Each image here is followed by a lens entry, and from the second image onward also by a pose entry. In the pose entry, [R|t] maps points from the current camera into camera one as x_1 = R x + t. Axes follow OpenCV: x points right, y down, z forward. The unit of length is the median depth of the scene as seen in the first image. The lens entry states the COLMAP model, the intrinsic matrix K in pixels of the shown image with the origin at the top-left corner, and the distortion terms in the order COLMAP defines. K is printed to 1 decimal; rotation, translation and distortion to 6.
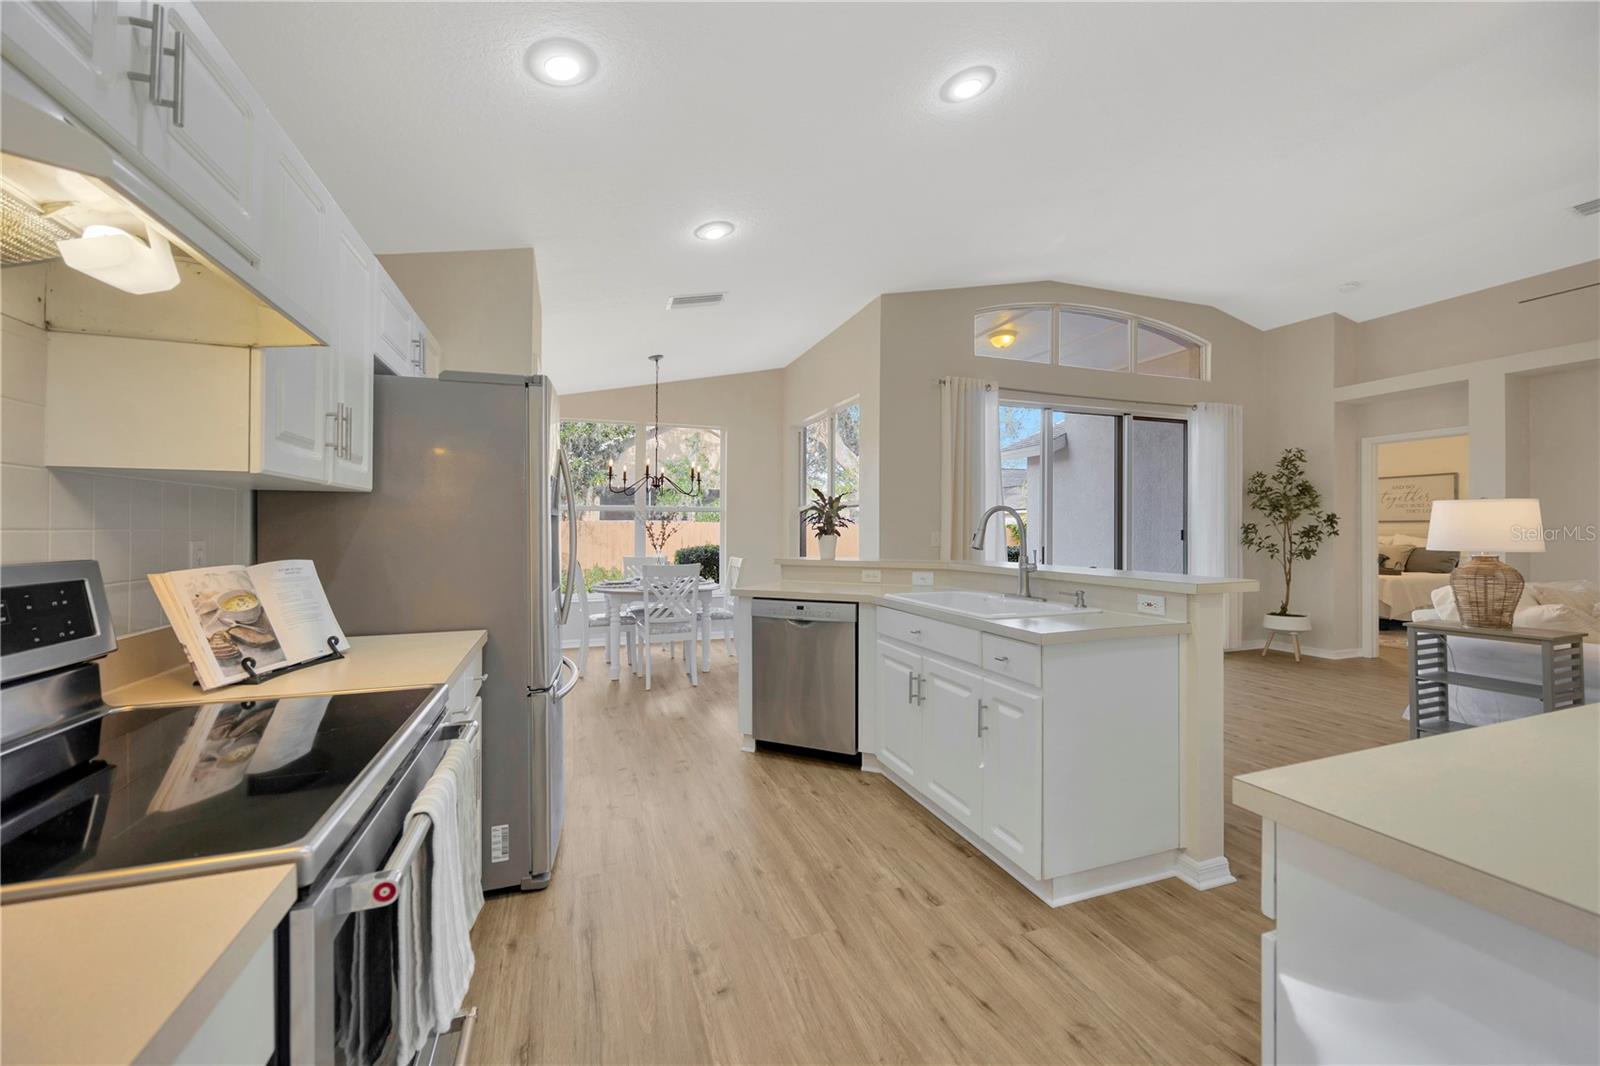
lens RADIAL K [[614.7, 0, 793.8], [0, 614.7, 531.1], [0, 0, 1]] dist [-0.001544, -0.000433]
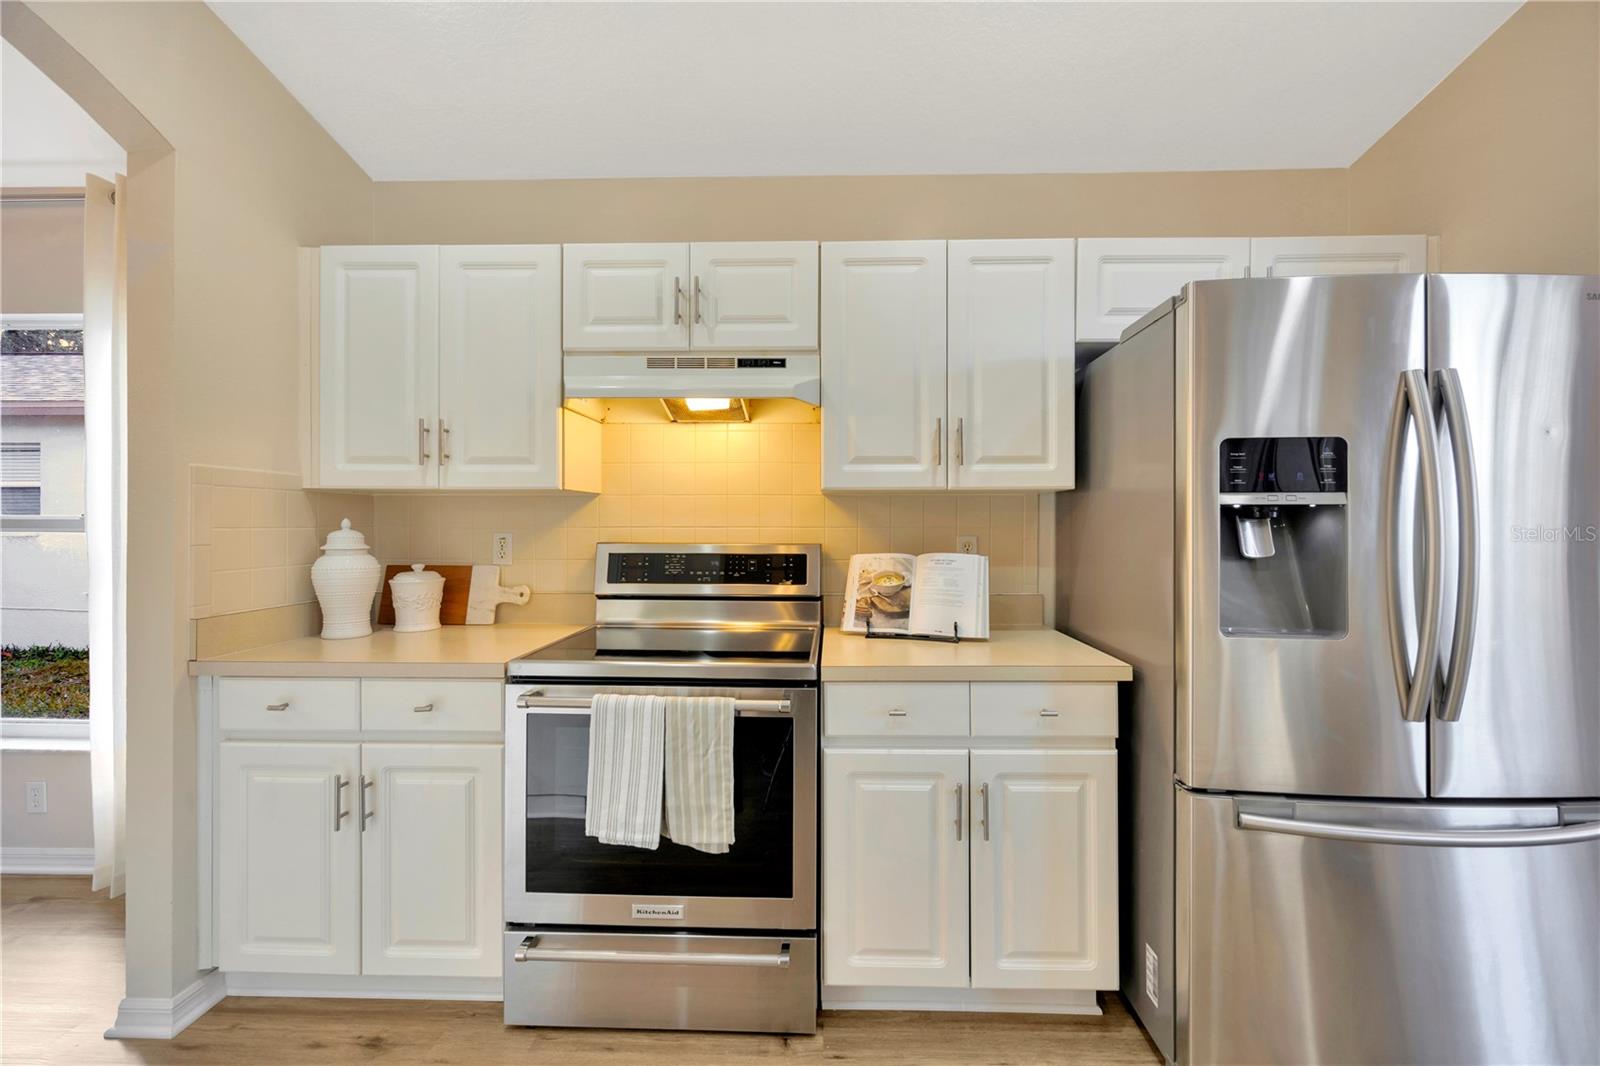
lens RADIAL K [[614.7, 0, 804.9], [0, 614.7, 529.0], [0, 0, 1]] dist [-0.001544, -0.000433]
pose [[-0.374057, 0.006716, -0.927381, 0.127845], [-0.004737, 0.999947, 0.009152, -0.003820], [0.927393, 0.007816, -0.374006, 0.353433]]
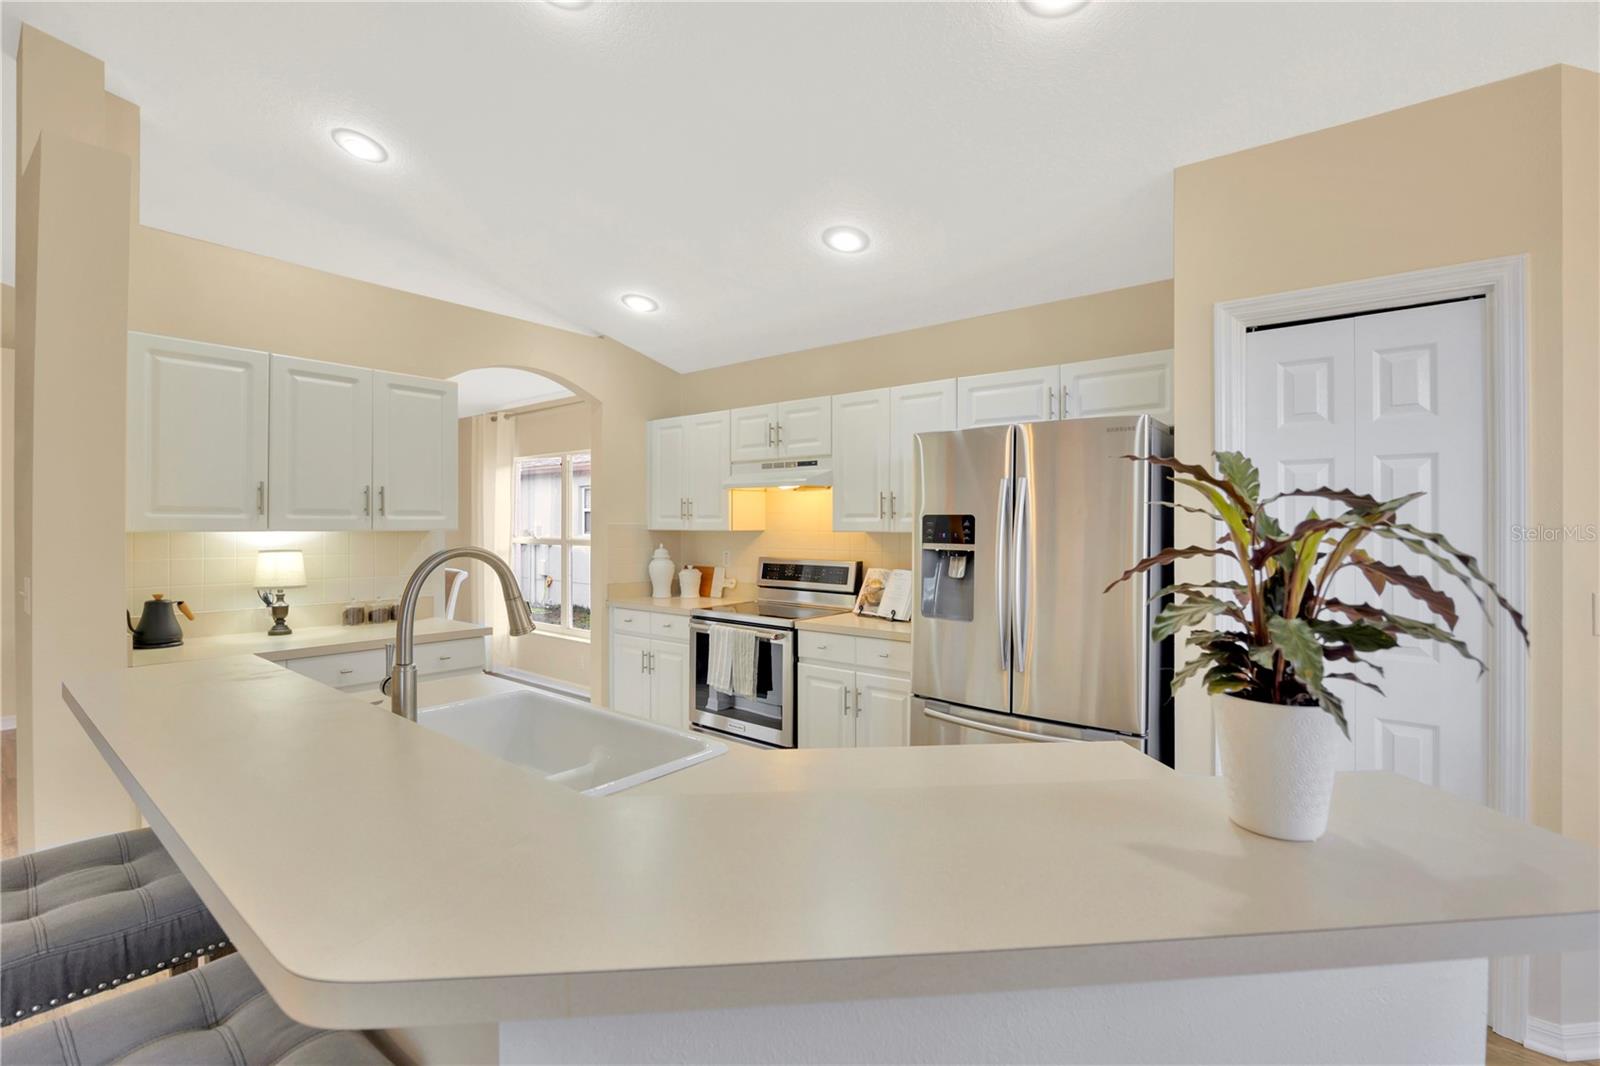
lens RADIAL K [[709.9, 0, 814.0], [0, 709.9, 535.3], [0, 0, 1]] dist [-0.015434, 0.000628]
pose [[-0.858318, 0.007792, -0.513059, 0.193291], [-0.001933, 0.999829, 0.018418, -0.033314], [0.513114, 0.016800, -0.858156, 0.854976]]
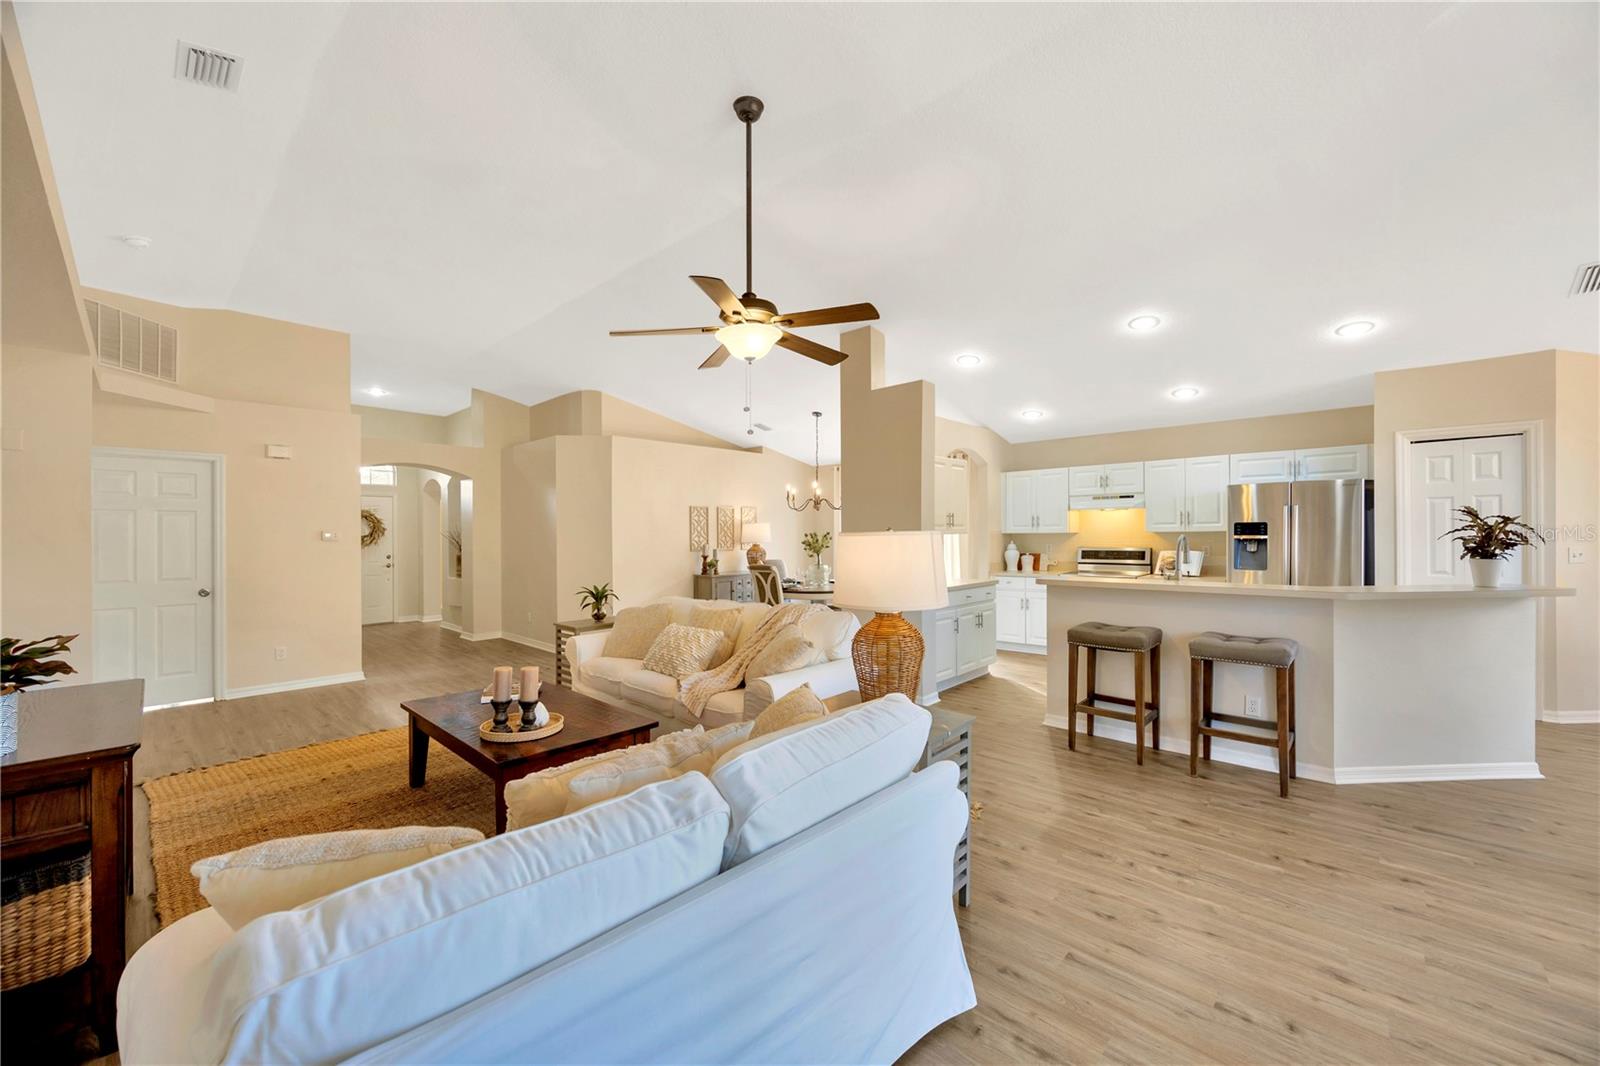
lens RADIAL K [[614.7, 0, 808.8], [0, 614.7, 548.3], [0, 0, 1]] dist [-0.001544, -0.000433]
pose [[-0.892520, 0.024335, -0.450350, 0.959903], [0.013517, 0.999538, 0.027222, -0.033909], [0.450805, 0.018209, -0.892437, 1.030183]]
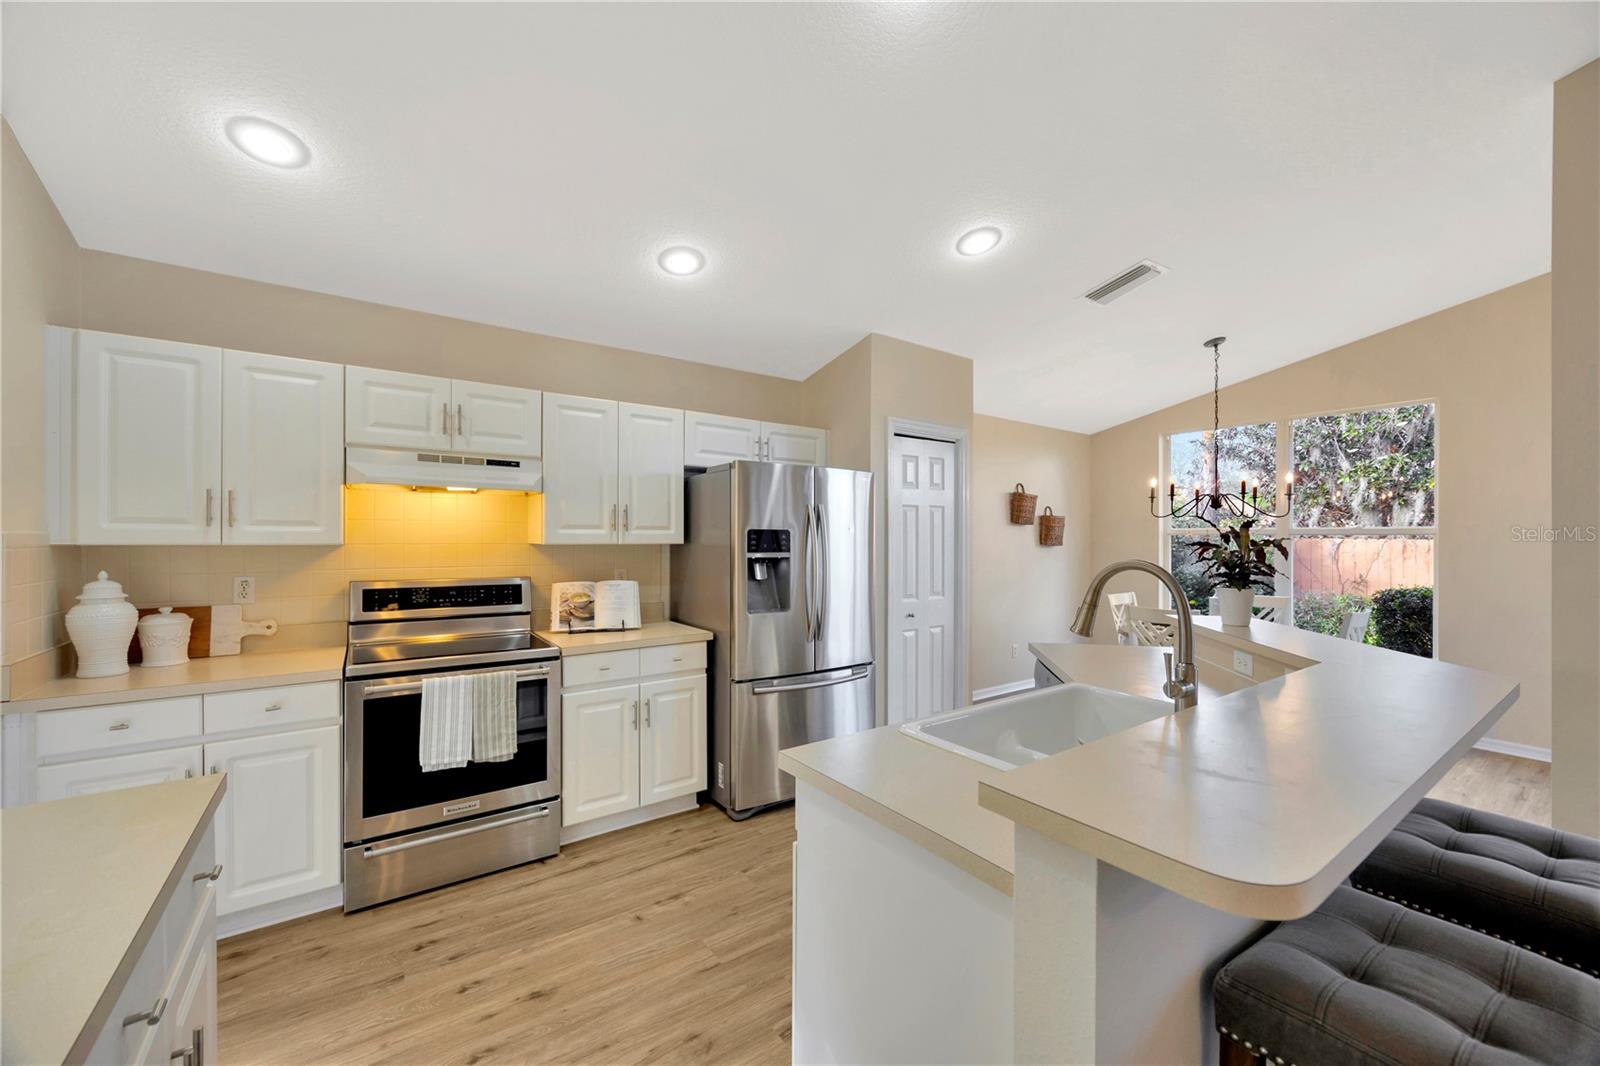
lens RADIAL K [[614.7, 0, 785.1], [0, 614.7, 536.0], [0, 0, 1]] dist [-0.001544, -0.000433]
pose [[0.256305, -0.000095, -0.966596, 0.407187], [-0.008886, 0.999958, -0.002455, -0.031748], [0.966555, 0.009219, 0.256294, 0.301229]]
